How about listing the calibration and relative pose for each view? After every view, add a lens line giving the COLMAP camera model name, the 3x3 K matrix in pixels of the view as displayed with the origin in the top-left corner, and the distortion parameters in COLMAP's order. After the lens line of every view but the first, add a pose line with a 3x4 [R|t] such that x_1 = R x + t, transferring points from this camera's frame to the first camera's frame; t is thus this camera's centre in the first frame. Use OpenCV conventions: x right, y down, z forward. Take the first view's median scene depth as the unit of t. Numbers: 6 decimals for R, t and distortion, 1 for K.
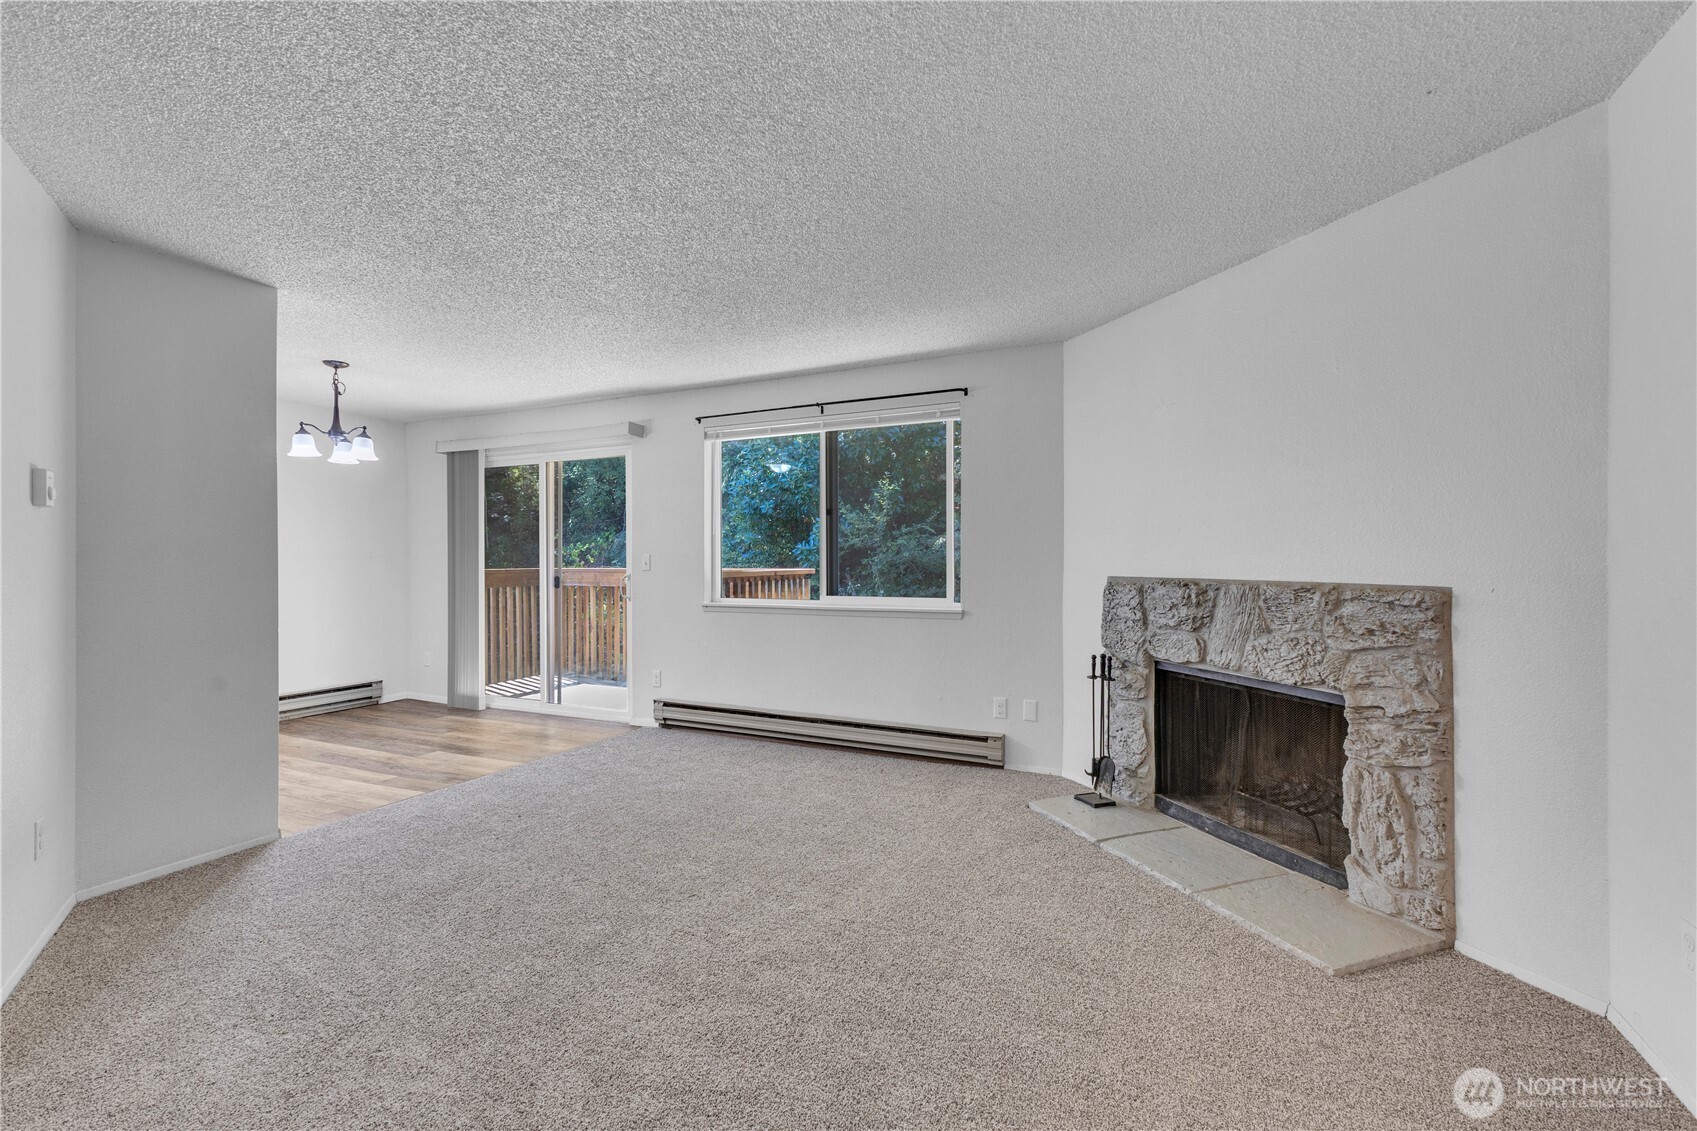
lens RADIAL K [[735.7, 0, 852.6], [0, 735.7, 564.8], [0, 0, 1]] dist [0.003573, 0.000742]
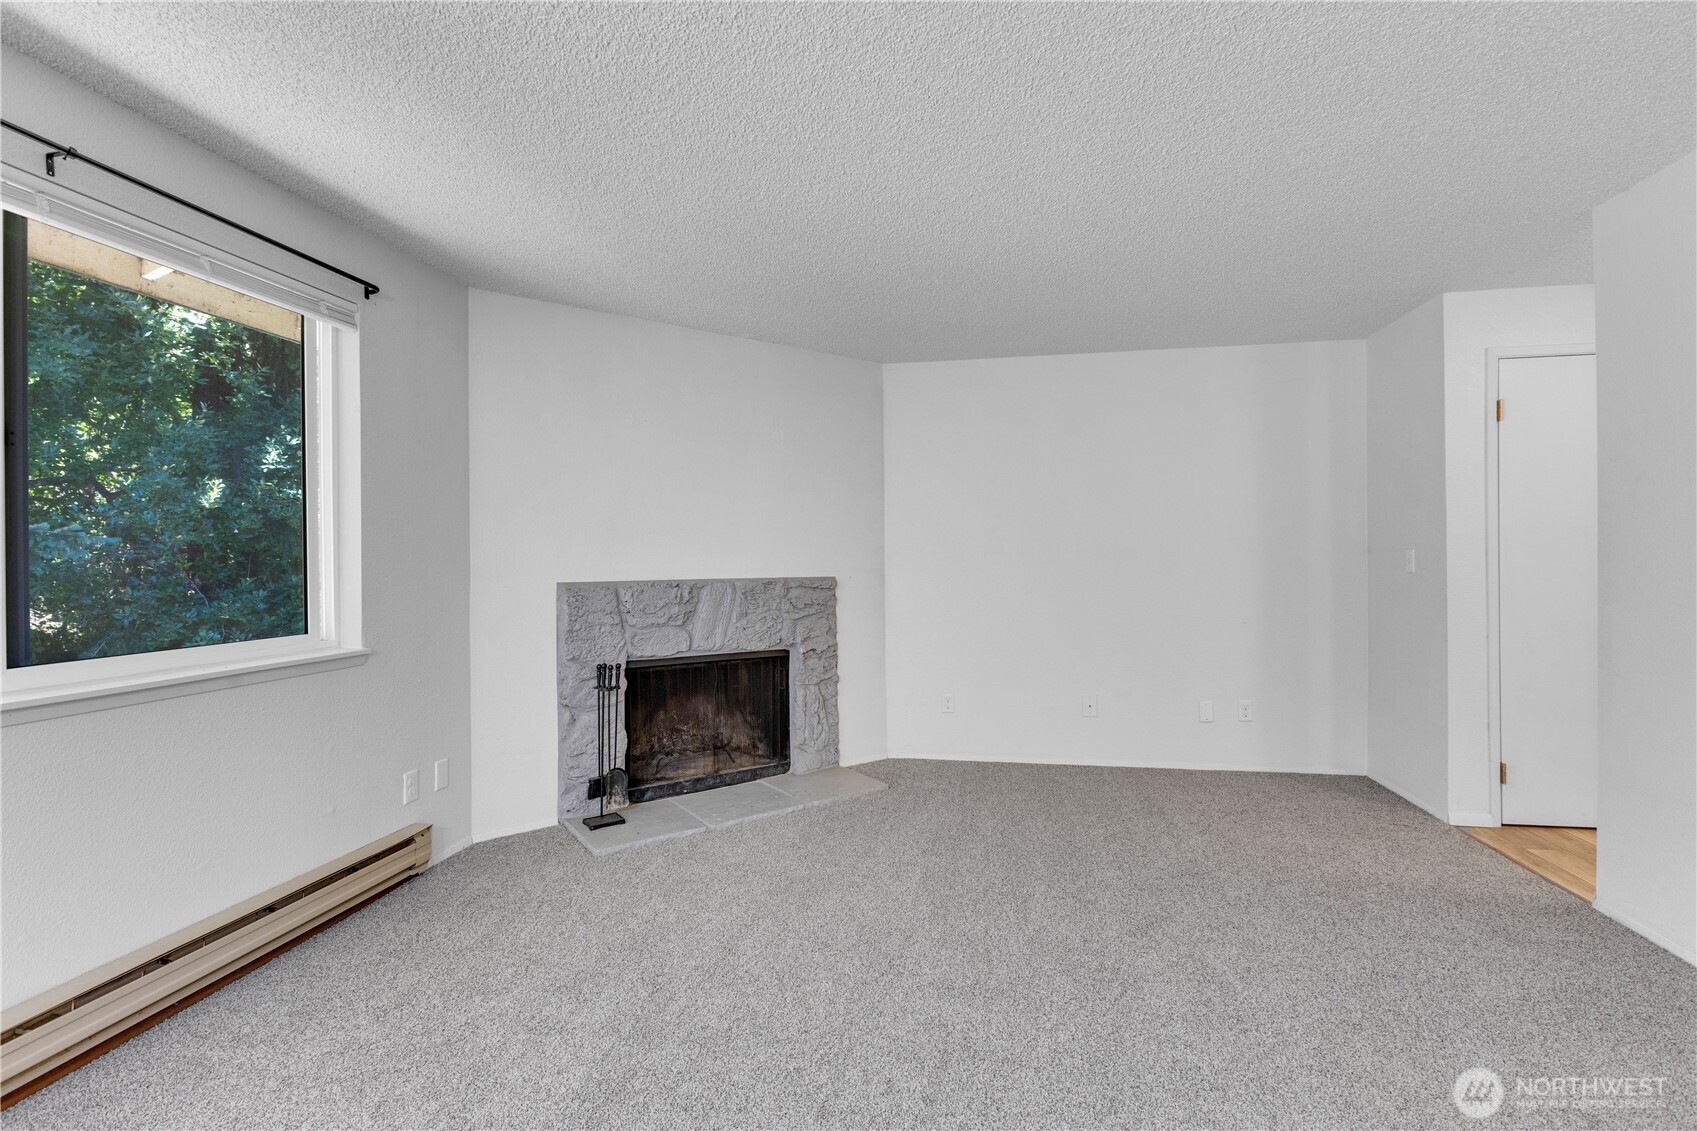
lens RADIAL K [[735.7, 0, 847.5], [0, 735.7, 570.7], [0, 0, 1]] dist [0.003573, 0.000742]
pose [[-0.252499, -0.009491, 0.967551, -0.907461], [0.014750, 0.999798, 0.013657, -0.009394], [-0.967485, 0.017719, -0.252308, 1.299578]]
